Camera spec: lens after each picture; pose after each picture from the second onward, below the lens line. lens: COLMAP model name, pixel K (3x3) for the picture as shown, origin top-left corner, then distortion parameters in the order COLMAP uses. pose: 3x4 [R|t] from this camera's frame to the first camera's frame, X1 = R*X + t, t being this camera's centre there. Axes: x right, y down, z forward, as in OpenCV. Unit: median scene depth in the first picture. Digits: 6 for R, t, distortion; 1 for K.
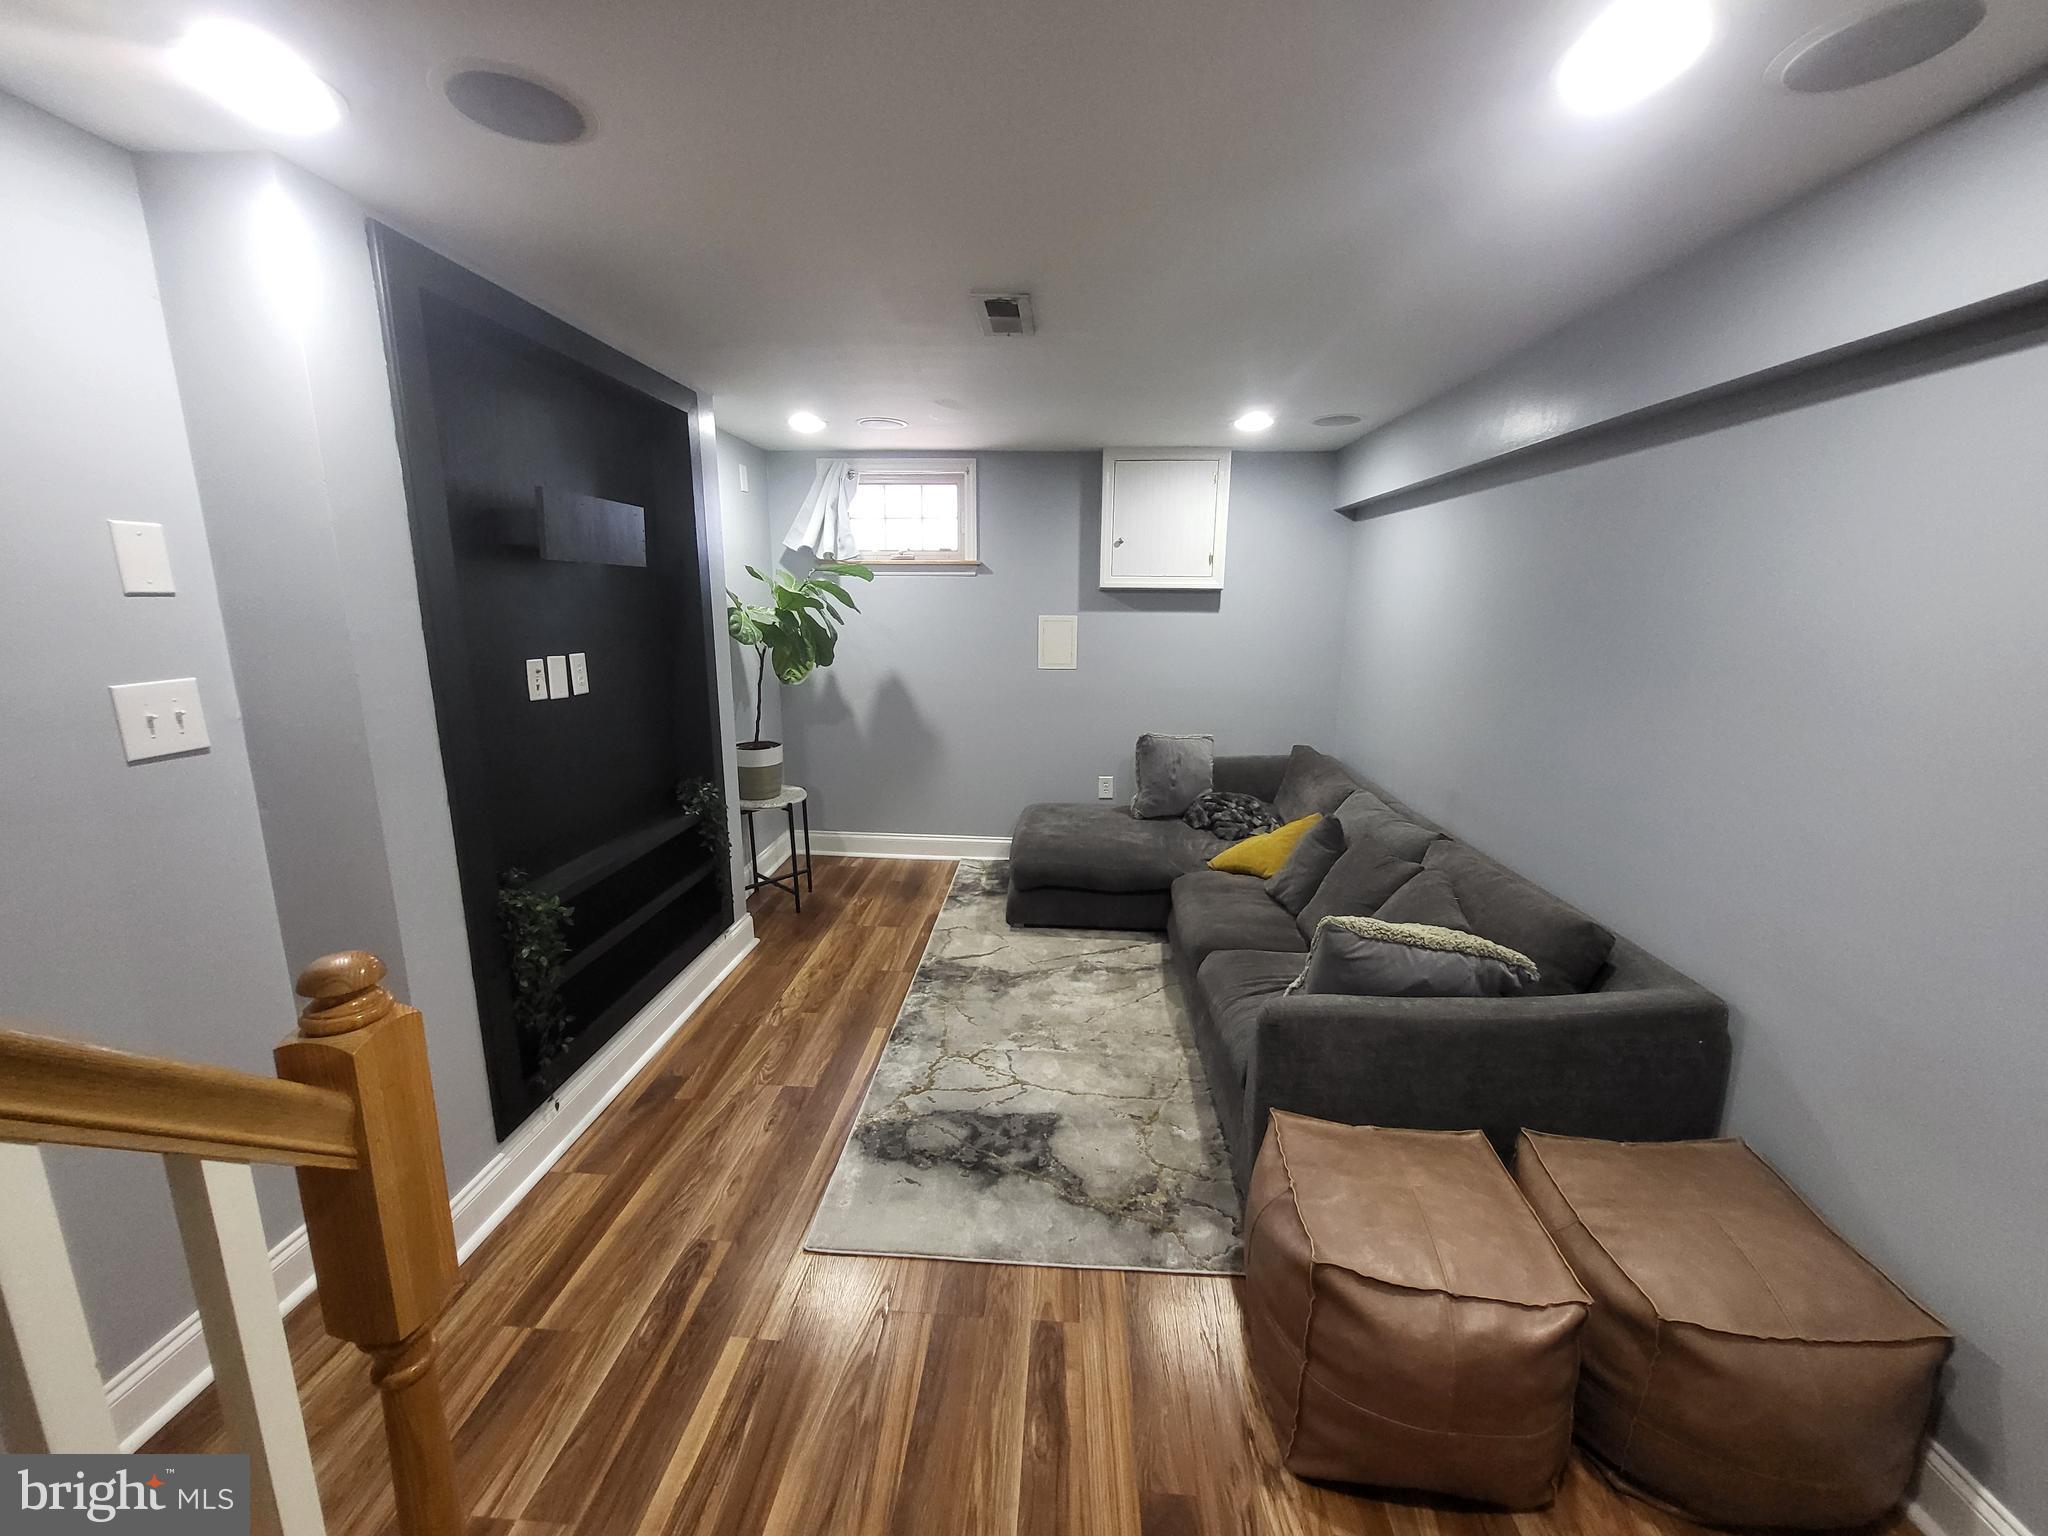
lens RADIAL K [[802.8, 0, 1019.7], [0, 802.8, 767.6], [0, 0, 1]] dist [0.001425, -0.000349]
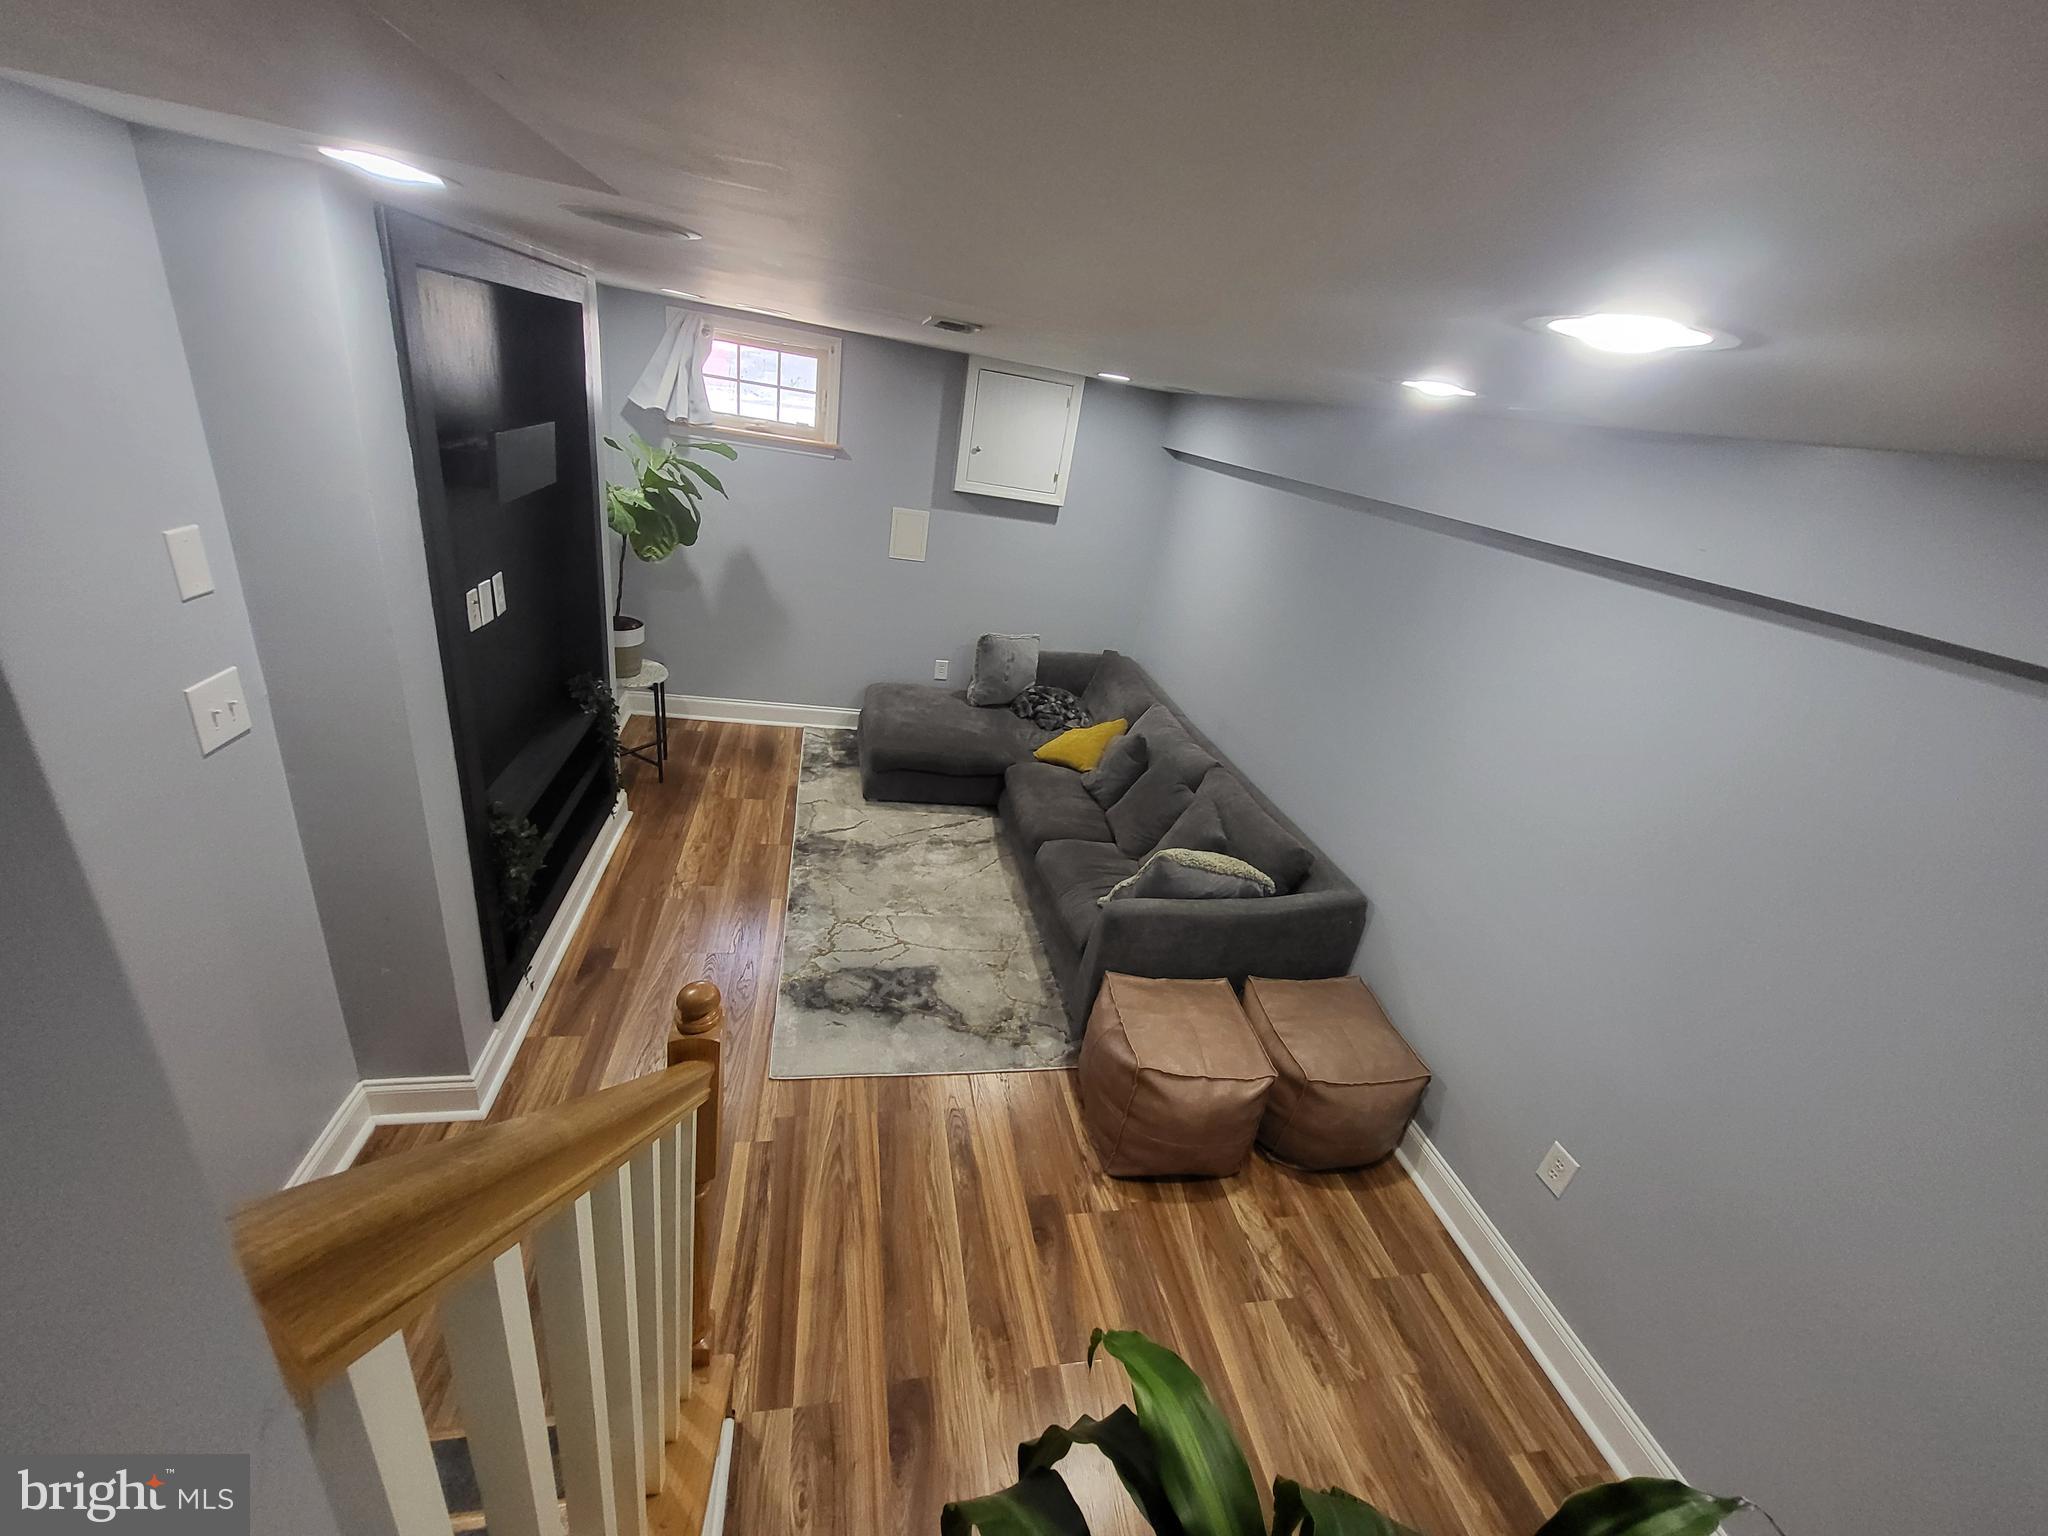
lens RADIAL K [[802.8, 0, 1019.6], [0, 802.8, 767.4], [0, 0, 1]] dist [0.001425, -0.000349]
pose [[0.955067, 0.023001, 0.295495, -0.221252], [-0.093451, 0.969500, 0.226576, -0.204068], [-0.281271, -0.244010, 0.928087, -0.197287]]
